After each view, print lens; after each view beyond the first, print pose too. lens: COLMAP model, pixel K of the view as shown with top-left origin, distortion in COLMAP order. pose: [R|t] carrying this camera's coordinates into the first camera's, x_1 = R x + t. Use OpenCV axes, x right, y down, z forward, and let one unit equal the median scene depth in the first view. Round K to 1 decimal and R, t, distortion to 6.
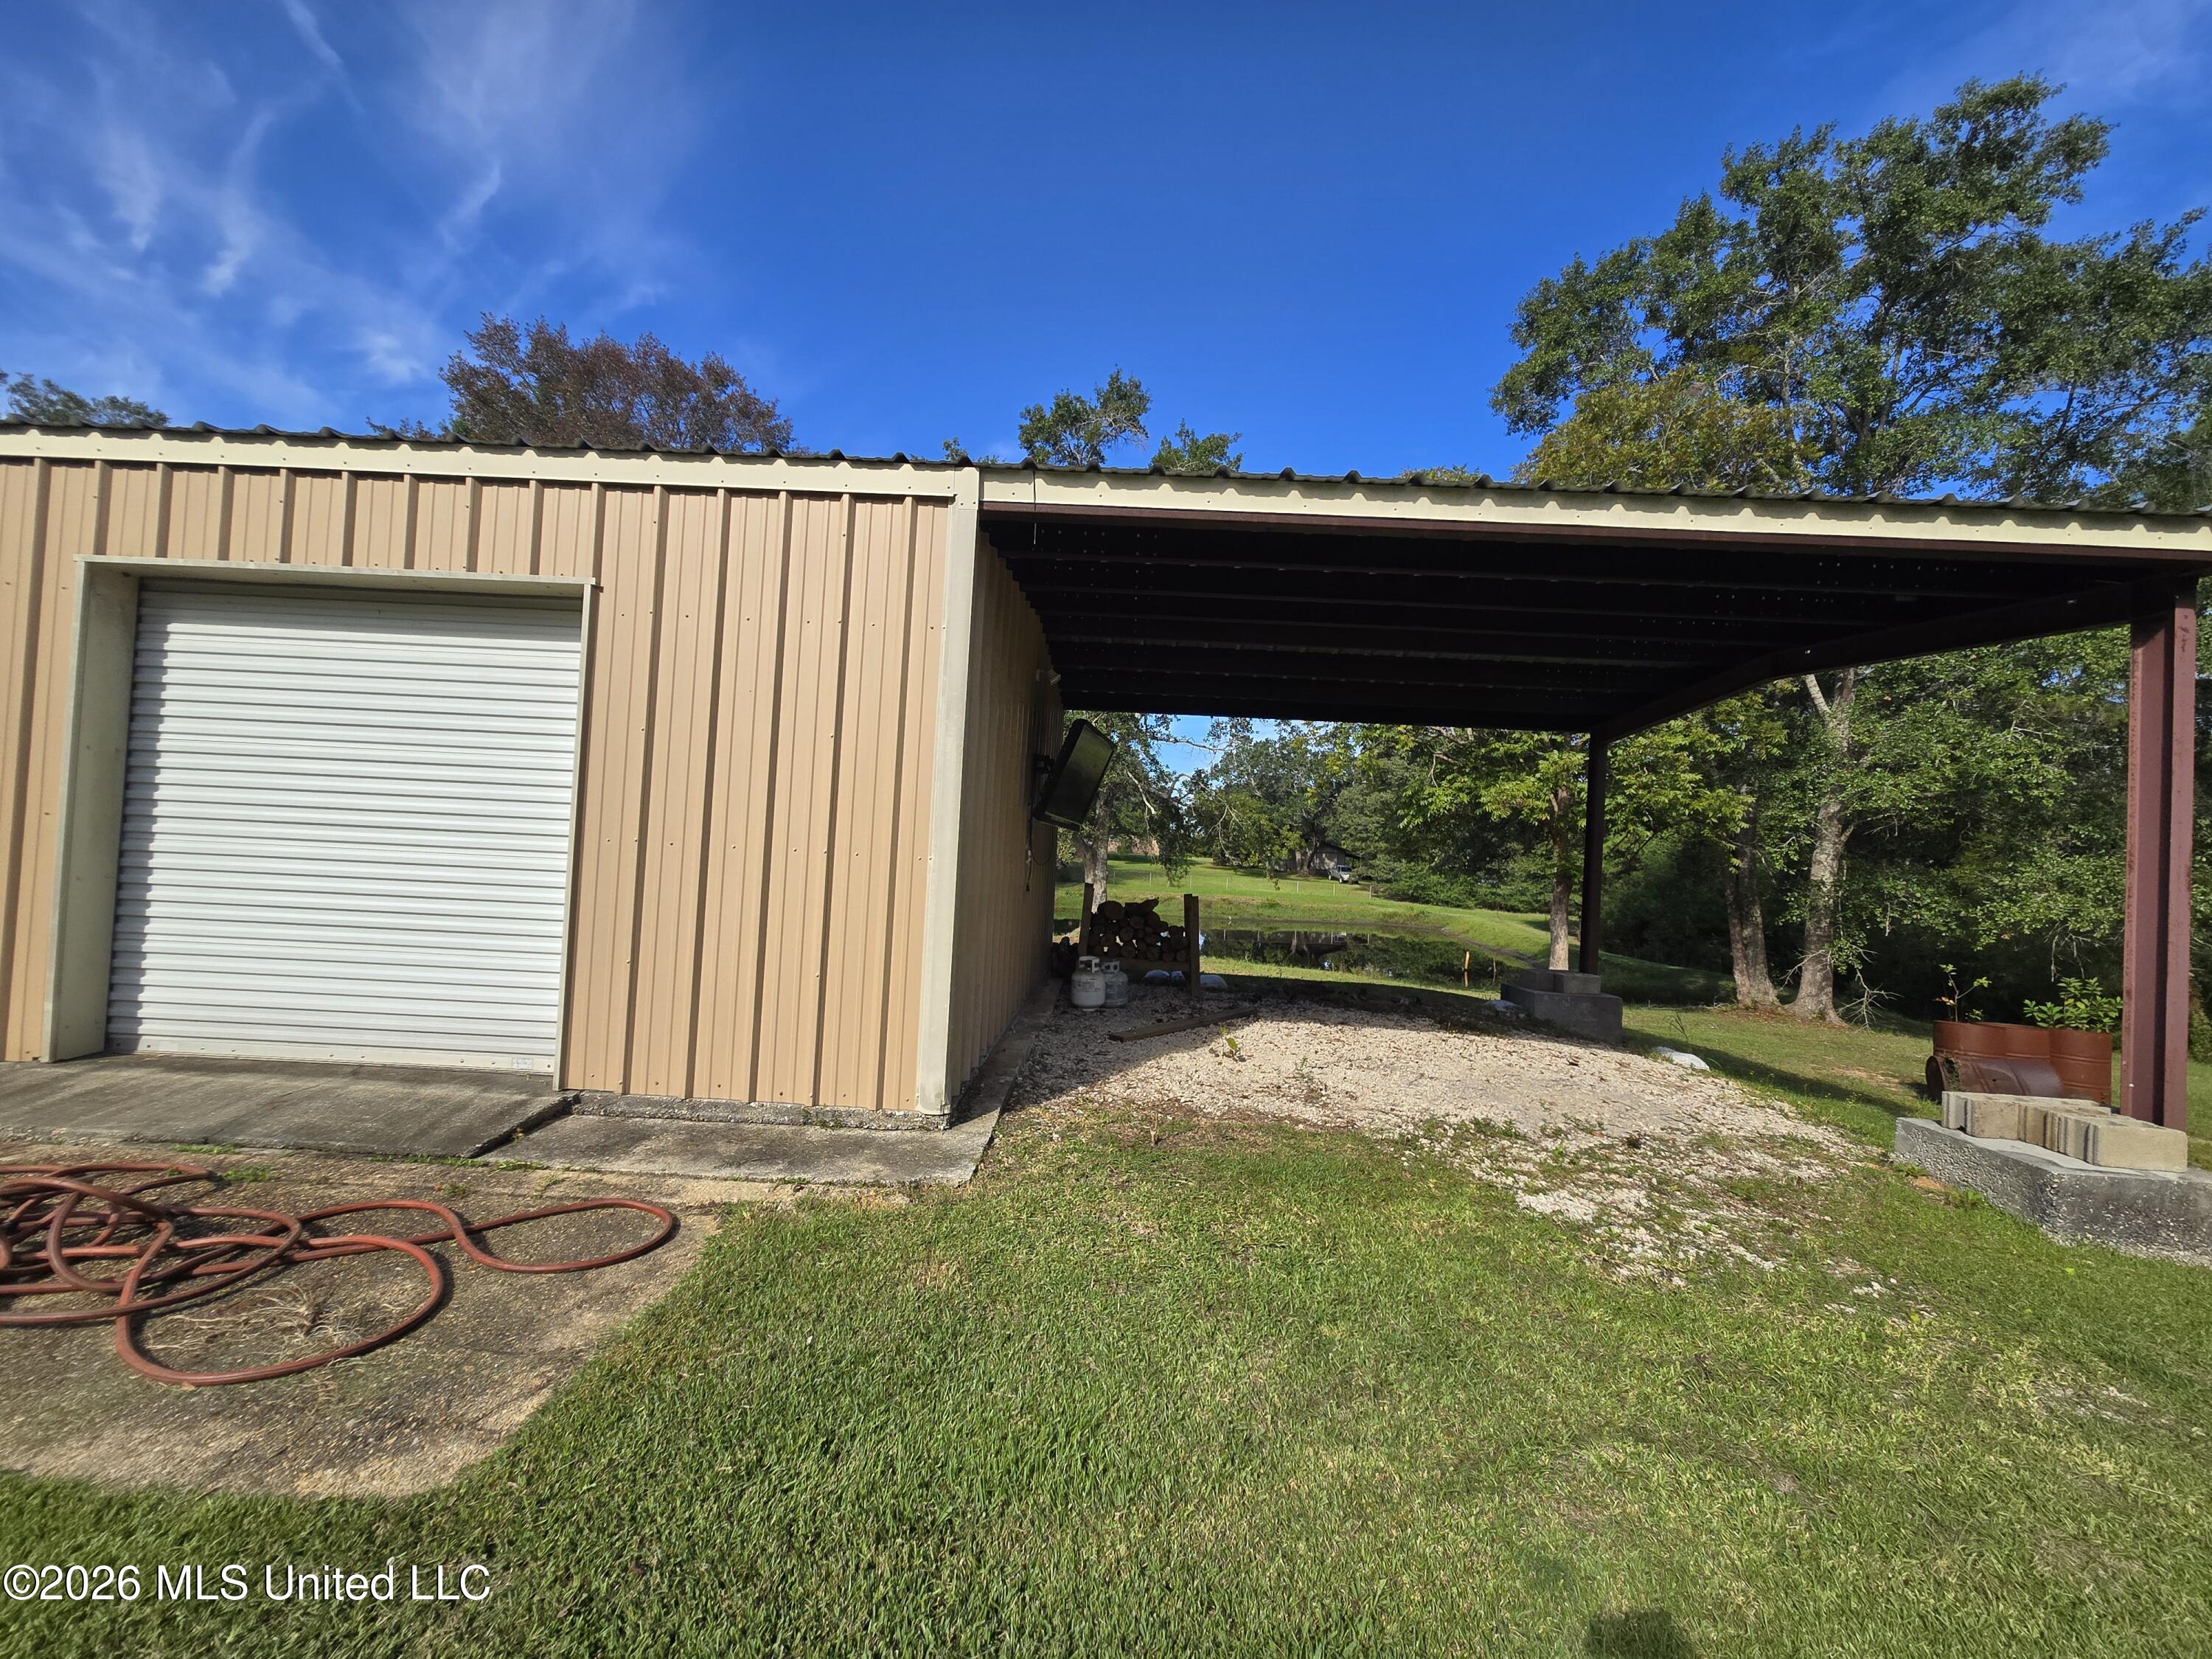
lens RADIAL K [[905.3, 0, 1108.7], [0, 905.3, 818.3], [0, 0, 1]] dist [0.001623, 0.000451]
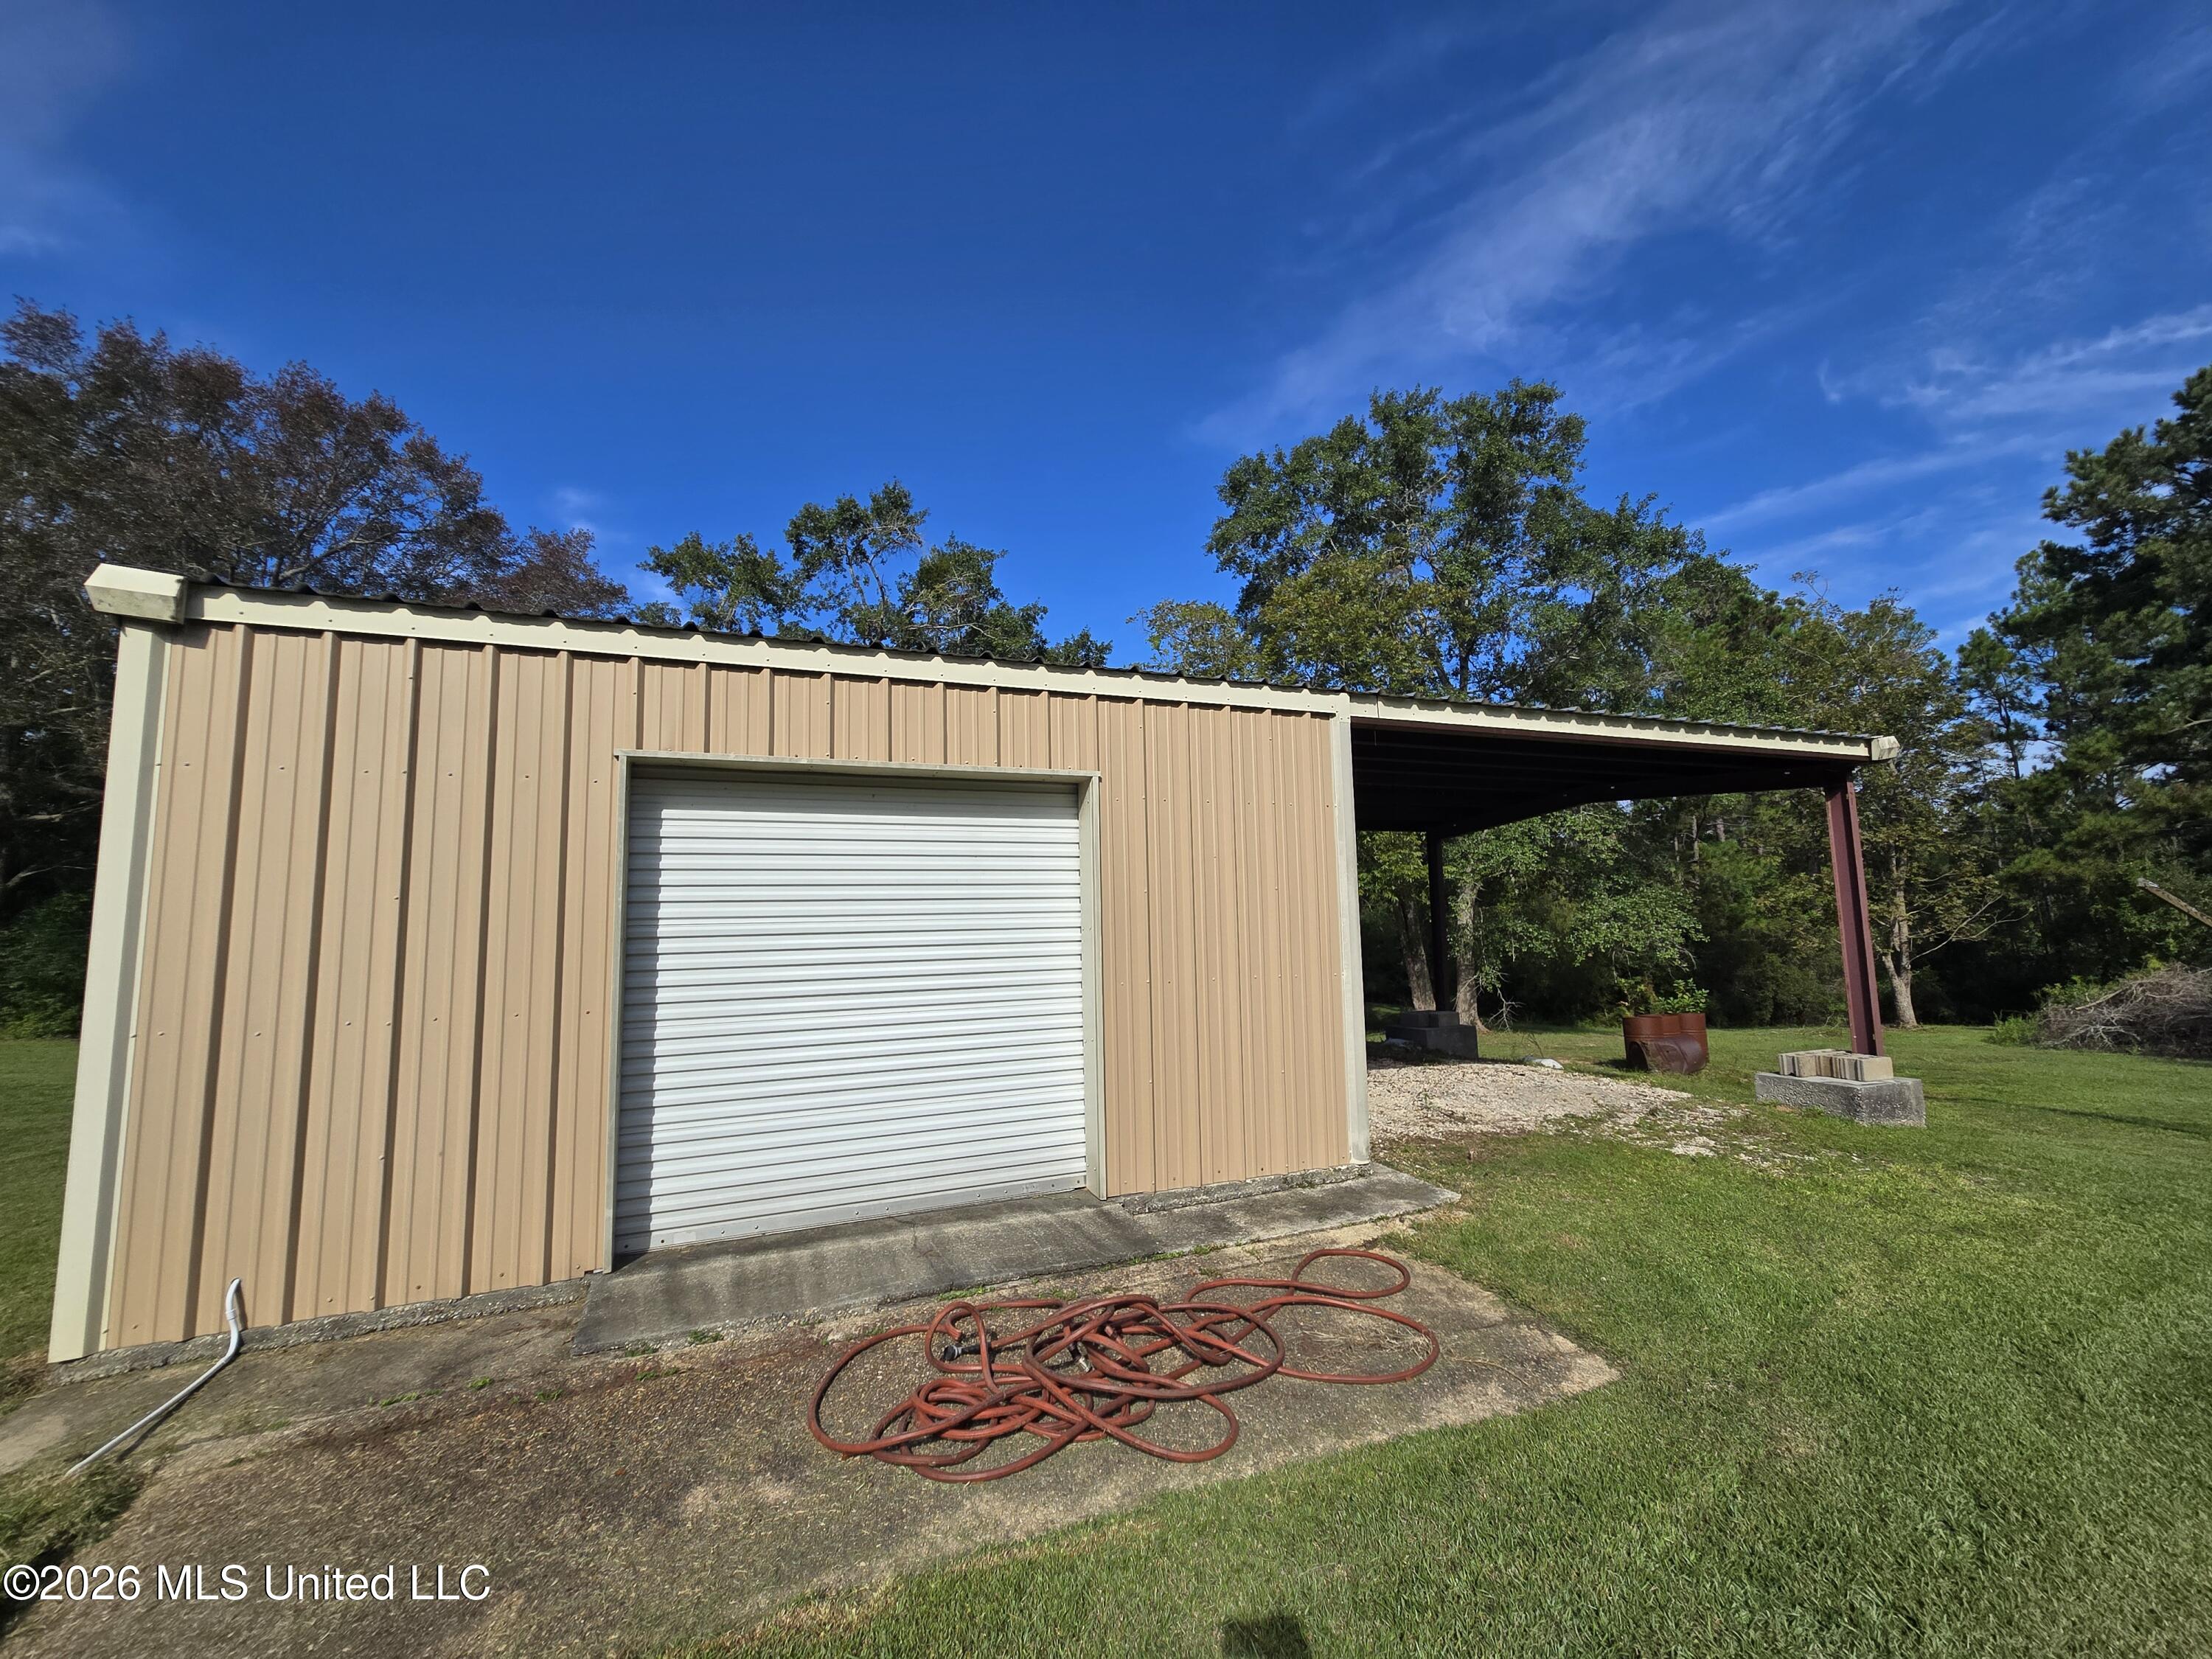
lens RADIAL K [[905.3, 0, 1108.6], [0, 905.3, 820.7], [0, 0, 1]] dist [0.001623, 0.000451]
pose [[0.916329, -0.025429, 0.399617, -0.994740], [0.056044, 0.996303, -0.065112, -0.110268], [-0.396484, 0.082060, 0.914367, -0.122442]]
